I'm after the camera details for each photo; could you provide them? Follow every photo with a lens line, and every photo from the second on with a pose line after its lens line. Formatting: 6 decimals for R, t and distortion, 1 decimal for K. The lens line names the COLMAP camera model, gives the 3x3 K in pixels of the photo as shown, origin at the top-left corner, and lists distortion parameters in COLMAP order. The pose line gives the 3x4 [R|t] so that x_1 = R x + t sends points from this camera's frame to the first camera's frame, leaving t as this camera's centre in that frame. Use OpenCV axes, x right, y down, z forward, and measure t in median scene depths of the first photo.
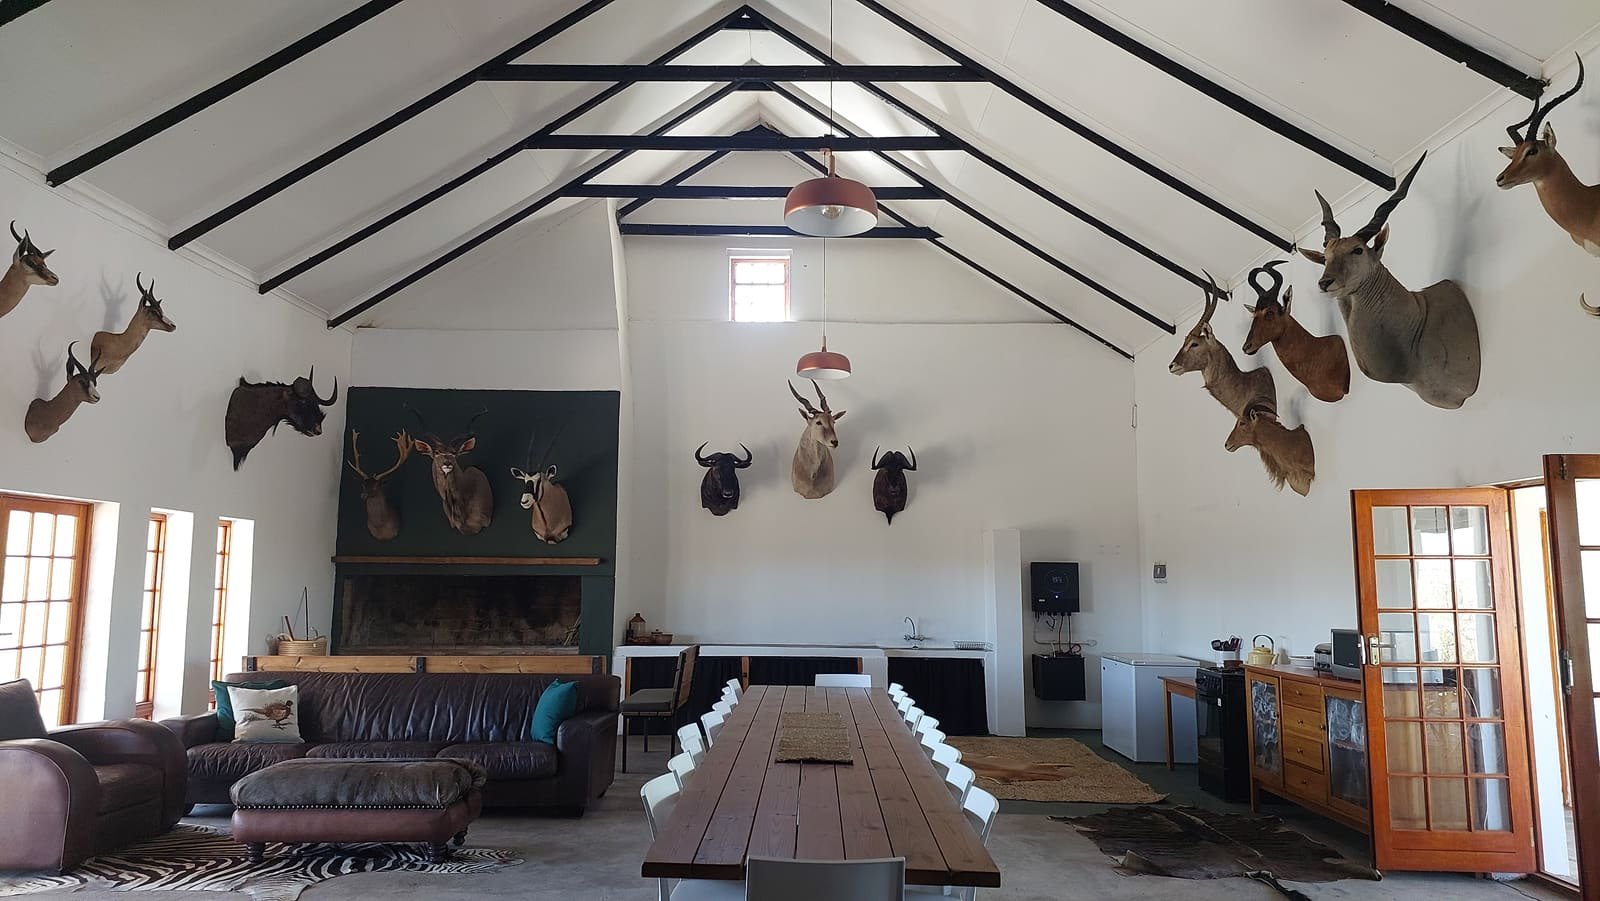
lens RADIAL K [[1097.0, 0, 785.4], [0, 1097.0, 452.9], [0, 0, 1]] dist [0.065115, -0.032951]
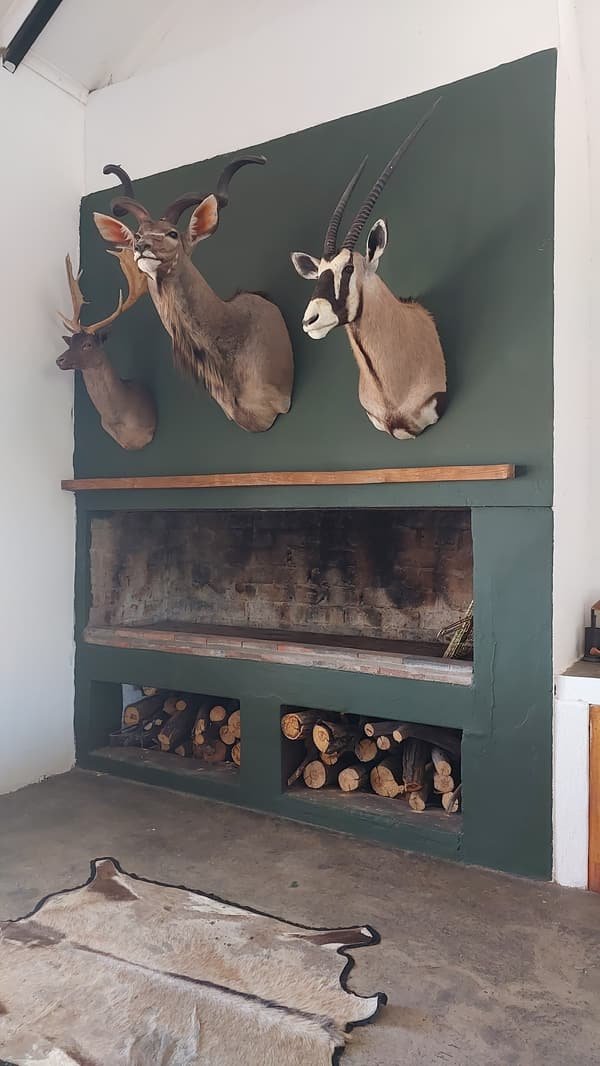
lens RADIAL K [[730.9, 0, 321.3], [0, 730.9, 529.7], [0, 0, 1]] dist [0.065115, -0.032951]
pose [[0.892011, -0.001449, -0.452012, -0.103304], [0.056349, 0.992551, 0.108018, 0.082840], [0.448488, -0.121824, 0.885448, 0.689788]]
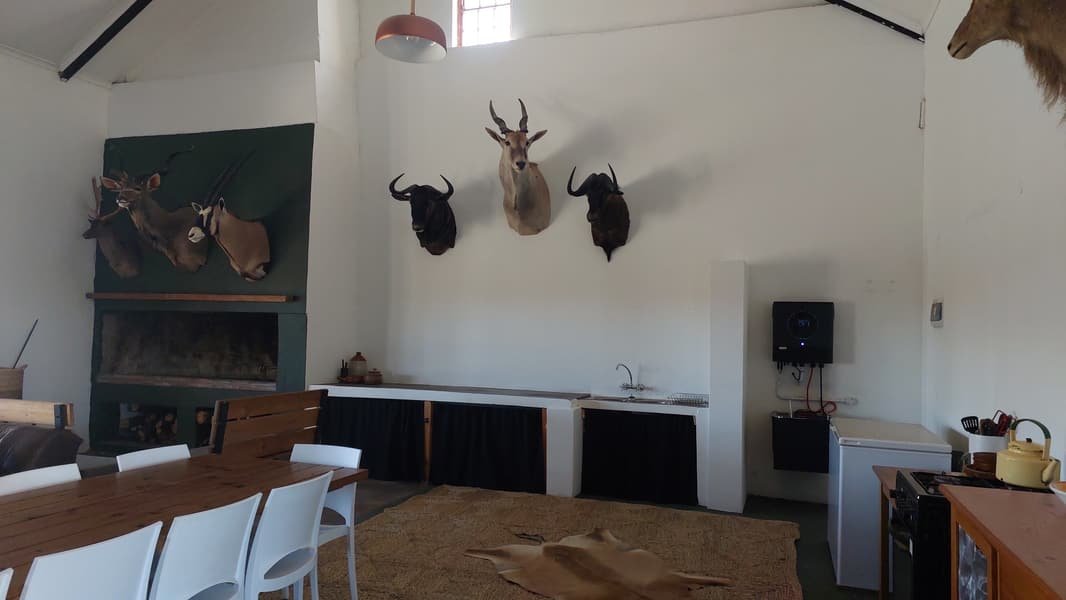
lens RADIAL K [[730.9, 0, 526.9], [0, 730.9, 310.2], [0, 0, 1]] dist [0.065115, -0.032951]
pose [[0.950848, 0.007138, -0.309576, 0.224199], [0.020412, 0.996115, 0.085663, 0.054896], [0.308985, -0.087772, 0.947008, 0.426231]]
